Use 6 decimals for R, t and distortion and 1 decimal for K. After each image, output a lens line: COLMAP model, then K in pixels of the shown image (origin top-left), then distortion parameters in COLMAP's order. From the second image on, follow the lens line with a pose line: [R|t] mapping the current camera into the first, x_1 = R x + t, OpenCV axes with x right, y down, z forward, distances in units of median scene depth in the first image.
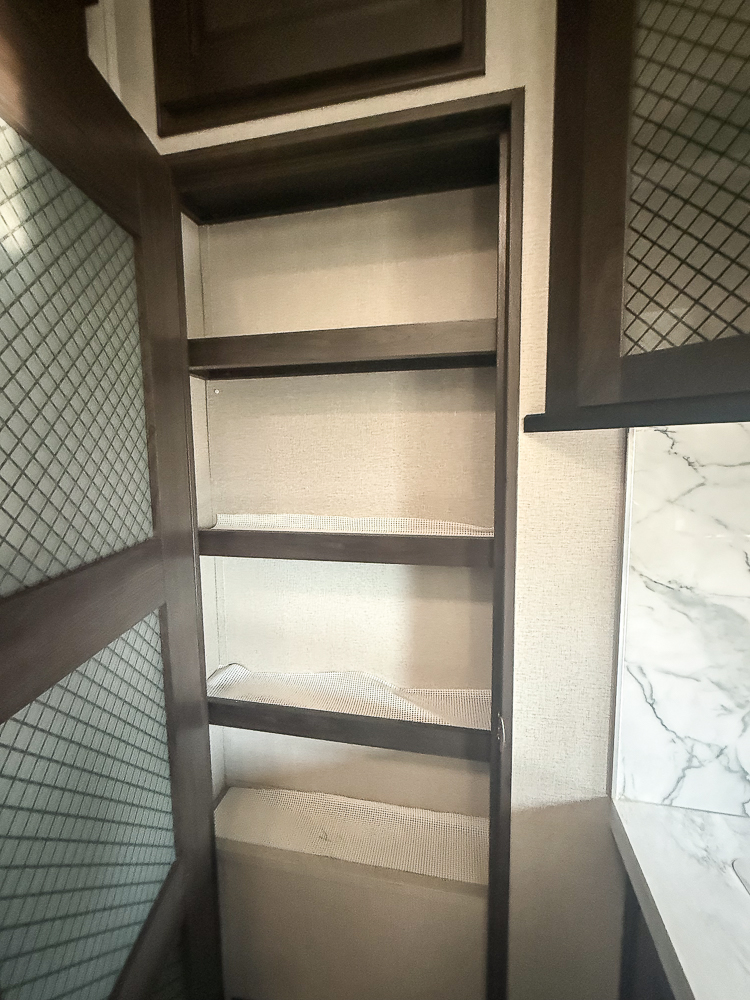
lens RADIAL K [[453.2, 0, 378.9], [0, 453.2, 504.5], [0, 0, 1]] dist [0.000742, -0.000029]
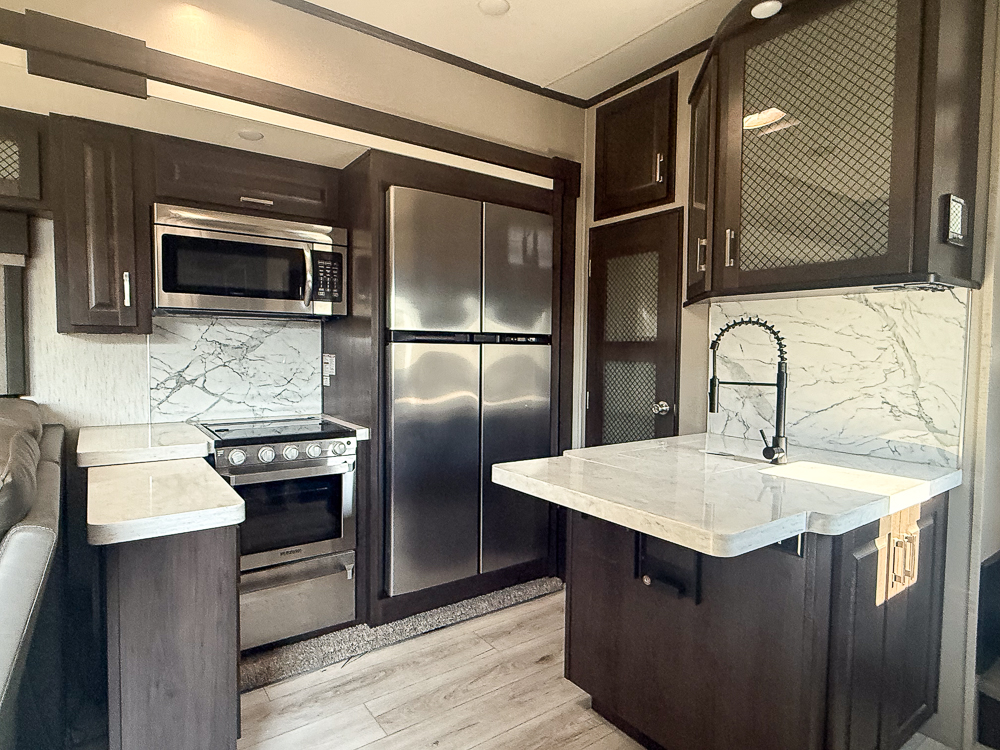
lens RADIAL K [[567.3, 0, 496.0], [0, 567.3, 374.7], [0, 0, 1]] dist [-0.003394, 0.004723]
pose [[0.752970, 0.056842, -0.655595, 1.968247], [-0.096904, 0.994979, -0.025029, 0.533424], [0.650881, 0.082376, 0.754698, -2.796895]]
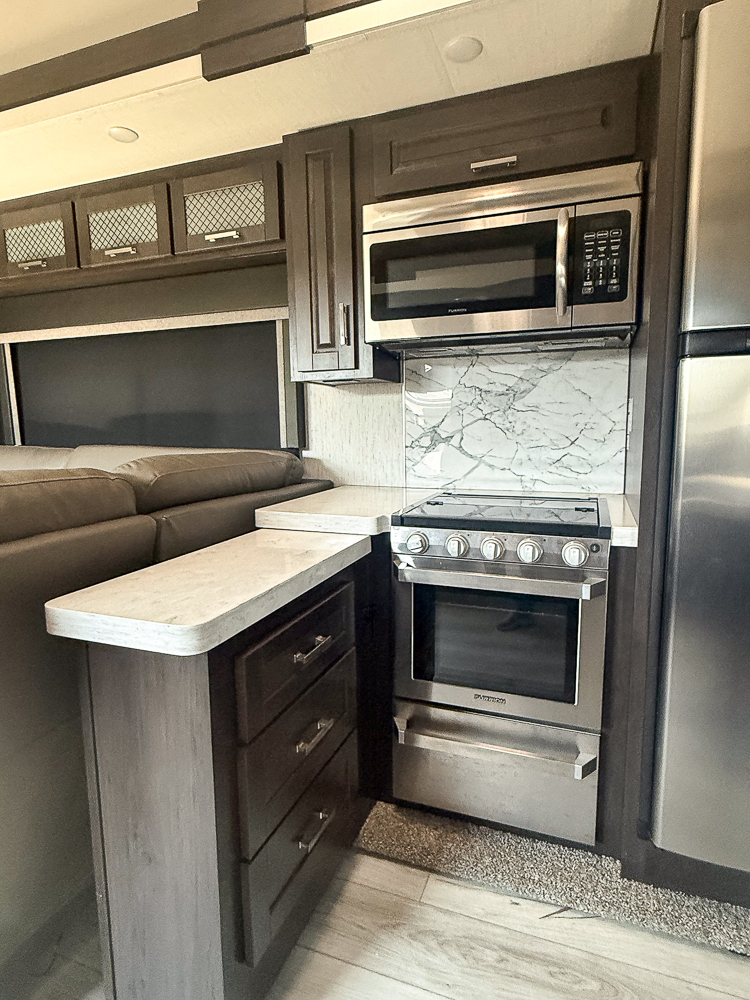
lens RADIAL K [[567.3, 0, 374.0], [0, 567.3, 494.4], [0, 0, 1]] dist [-0.003394, 0.004723]
pose [[-0.132778, 0.143828, -0.980655, 0.997028], [-0.094553, 0.983064, 0.156984, 0.531814], [0.986625, 0.113568, -0.116930, -1.216216]]
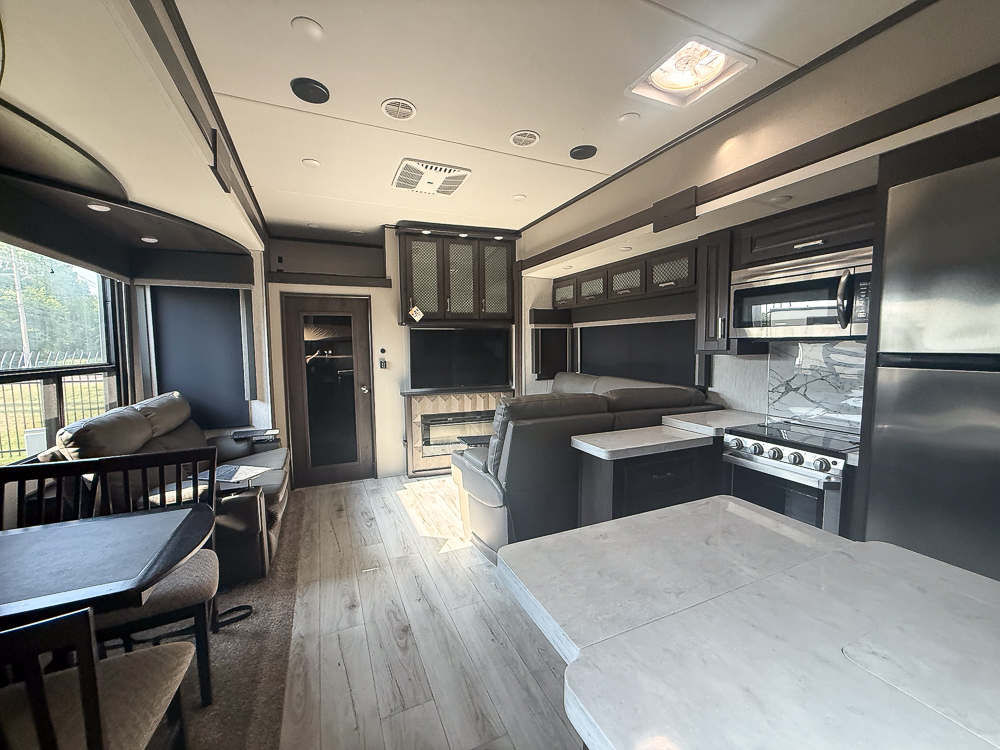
lens RADIAL K [[399.1, 0, 496.3], [0, 399.1, 374.0], [0, 0, 1]] dist [0.002328, -0.000095]
pose [[-0.797596, 0.064595, -0.599723, 2.194969], [-0.048116, 0.984268, 0.170005, 0.061406], [0.601270, 0.164451, -0.781940, -0.038180]]
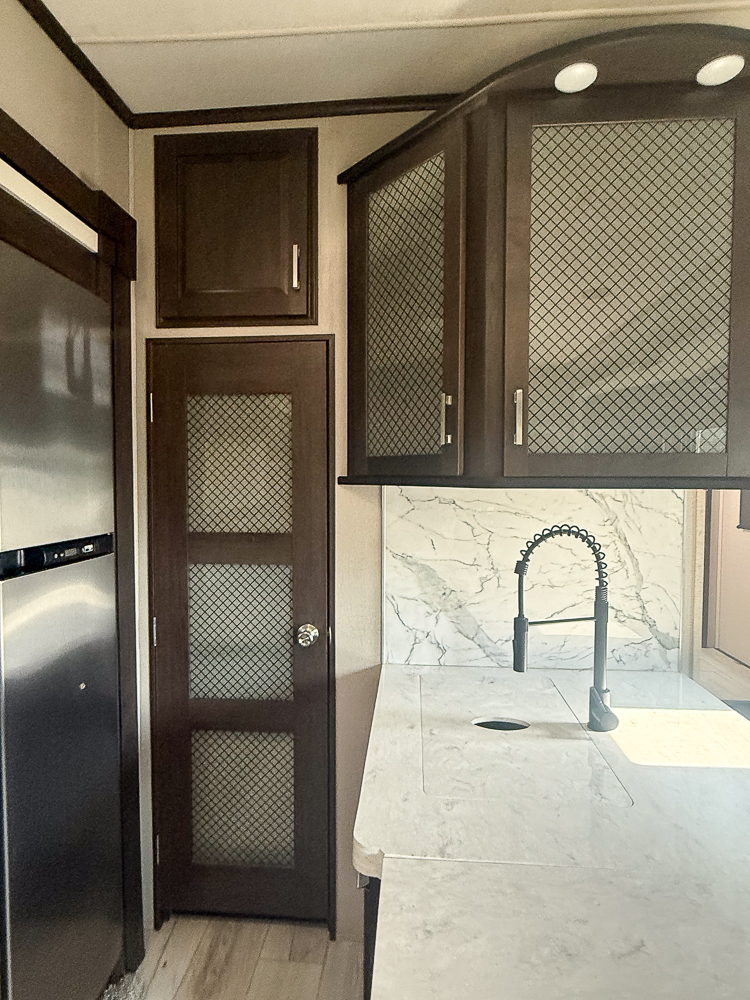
lens RADIAL K [[567.3, 0, 373.3], [0, 567.3, 499.3], [0, 0, 1]] dist [-0.003394, 0.004723]
pose [[0.989172, 0.014017, 0.146087, 0.098074], [-0.003309, 0.997306, -0.073285, 0.105543], [-0.146721, 0.072008, 0.986553, -1.655113]]
